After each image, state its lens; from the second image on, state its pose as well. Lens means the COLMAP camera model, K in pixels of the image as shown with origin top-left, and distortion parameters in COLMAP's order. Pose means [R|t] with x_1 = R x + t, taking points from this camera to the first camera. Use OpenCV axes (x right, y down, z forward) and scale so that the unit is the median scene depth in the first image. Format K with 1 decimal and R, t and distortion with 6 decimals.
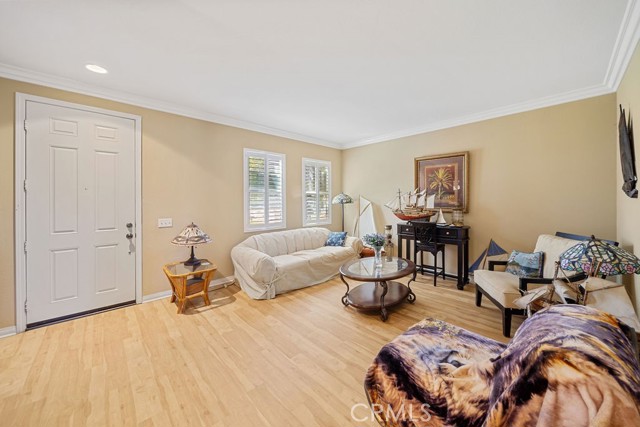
lens RADIAL K [[227.6, 0, 319.3], [0, 227.6, 204.1], [0, 0, 1]] dist [0.001683, 0.000079]
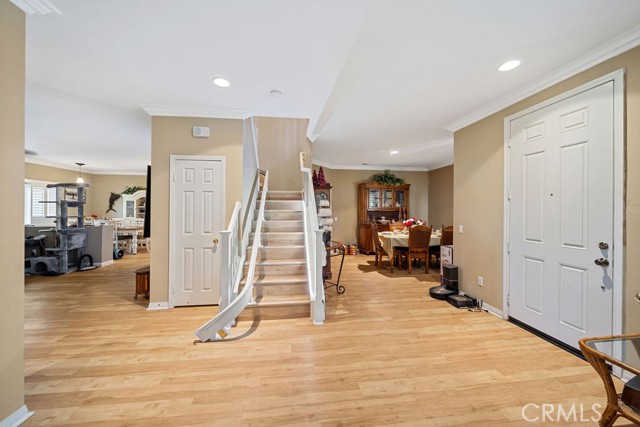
lens RADIAL K [[227.6, 0, 319.9], [0, 227.6, 207.7], [0, 0, 1]] dist [0.001683, 0.000079]
pose [[-0.575673, 0.000277, -0.817680, 0.201012], [-0.008682, 0.999941, 0.006451, -0.016418], [0.817634, 0.010813, -0.575637, 0.824126]]
